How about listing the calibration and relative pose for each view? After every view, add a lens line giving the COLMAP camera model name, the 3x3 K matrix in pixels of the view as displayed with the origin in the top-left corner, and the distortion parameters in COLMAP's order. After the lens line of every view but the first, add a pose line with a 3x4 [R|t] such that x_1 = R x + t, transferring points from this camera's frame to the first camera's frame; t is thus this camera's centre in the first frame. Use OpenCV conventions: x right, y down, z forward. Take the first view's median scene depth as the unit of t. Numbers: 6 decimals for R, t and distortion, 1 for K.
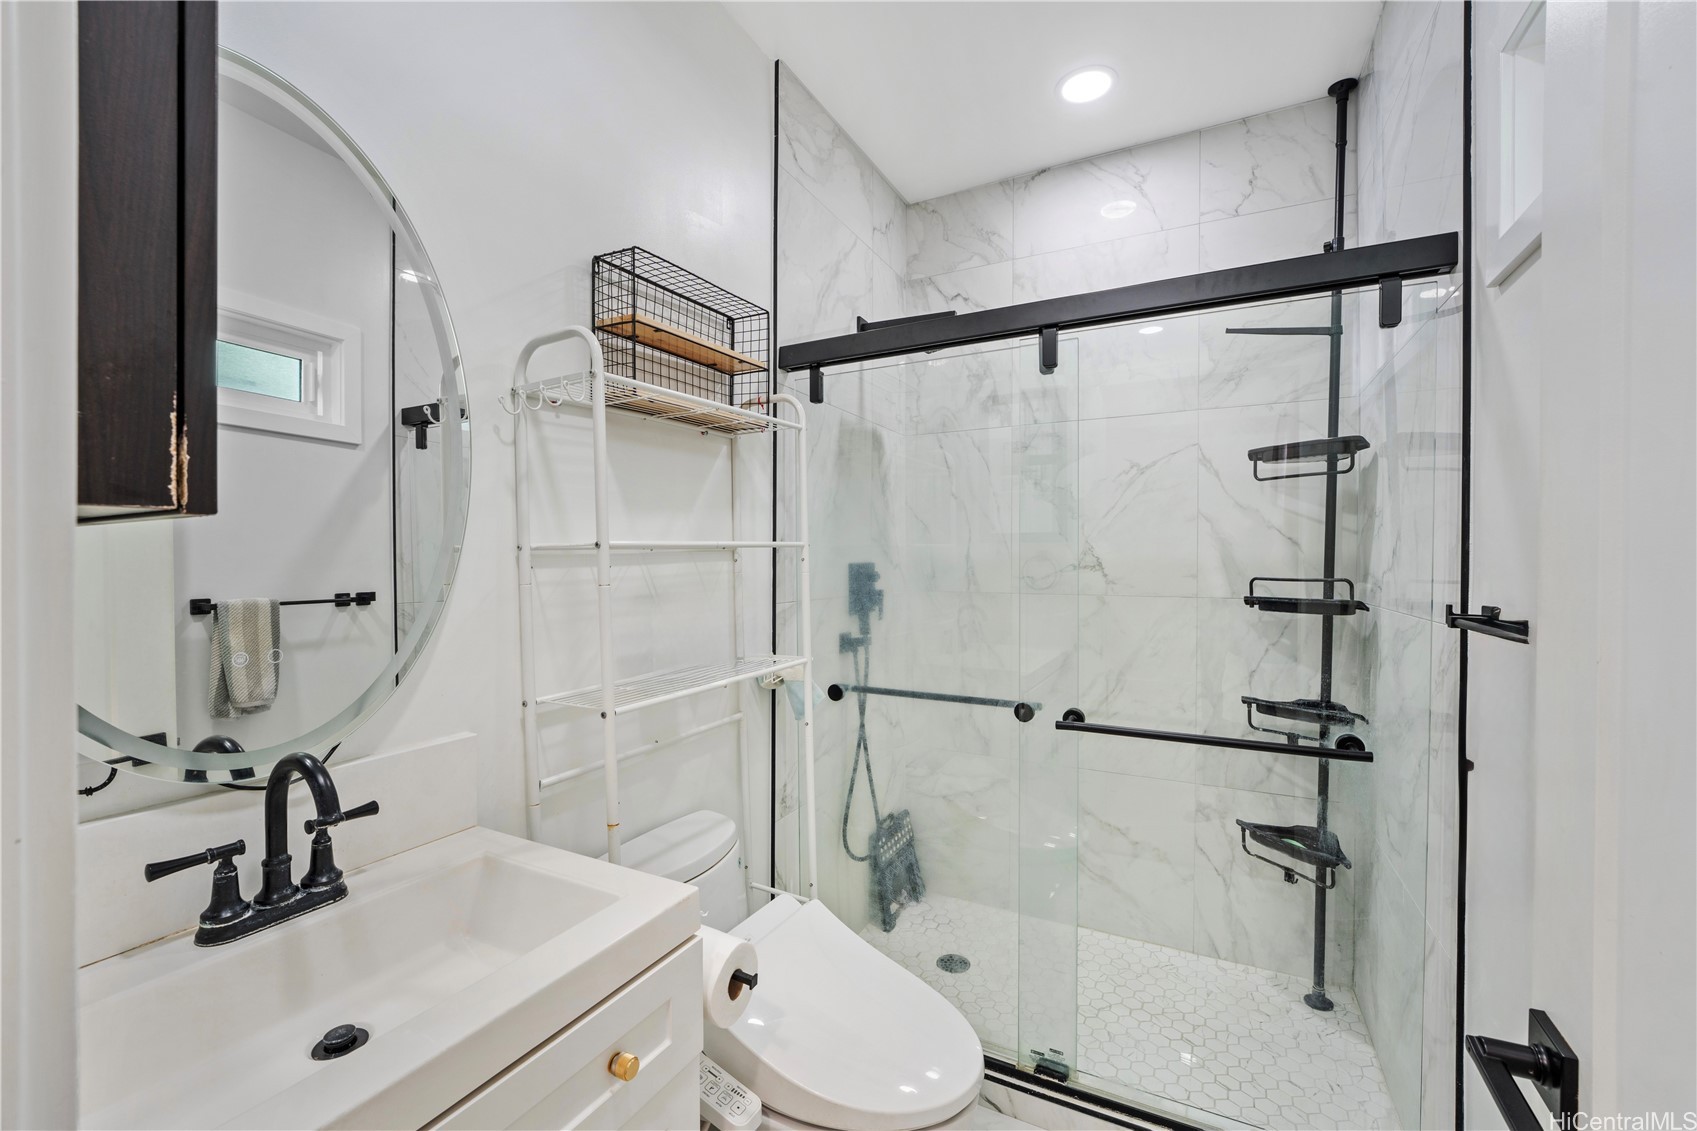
lens RADIAL K [[687.2, 0, 849.2], [0, 687.2, 564.5], [0, 0, 1]] dist [0.002595, 0.001028]
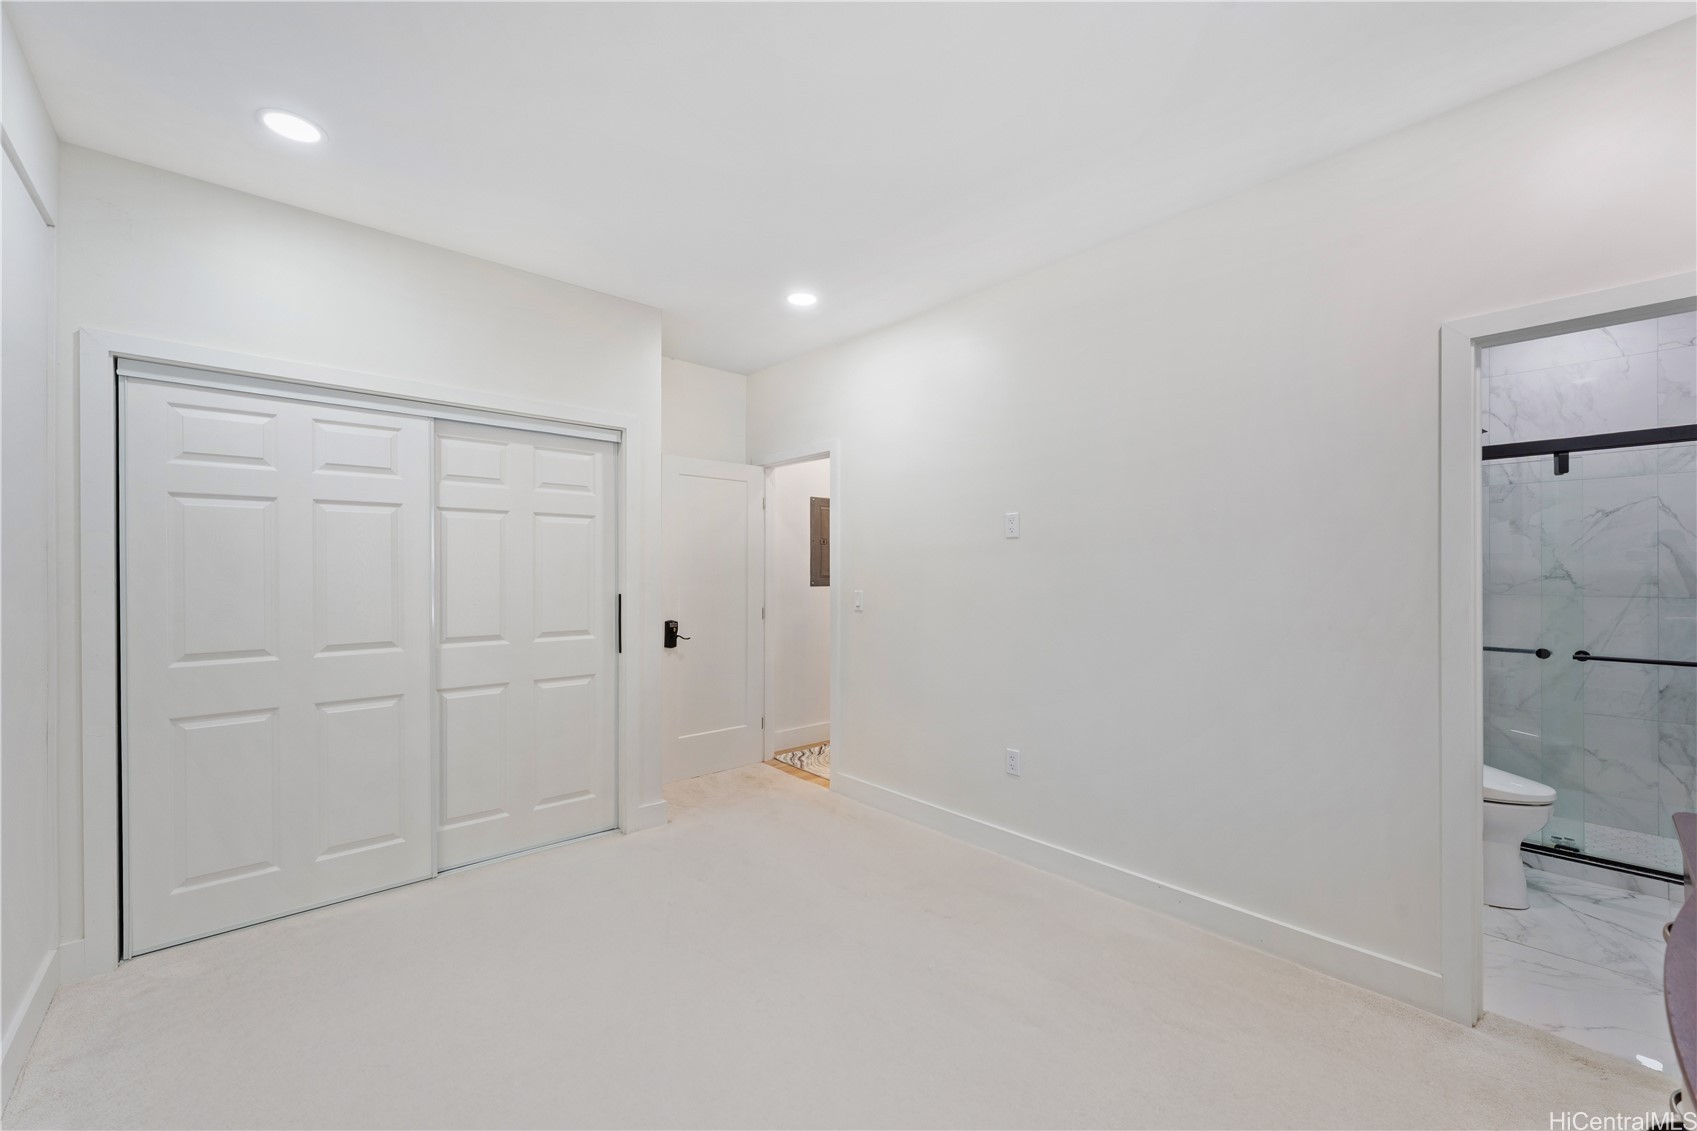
lens RADIAL K [[687.2, 0, 848.9], [0, 687.2, 567.3], [0, 0, 1]] dist [0.002595, 0.001028]
pose [[0.938884, -0.002444, -0.344225, -0.634040], [-0.003017, 0.999878, -0.015328, 0.009606], [0.344220, 0.015430, 0.938762, -1.027181]]
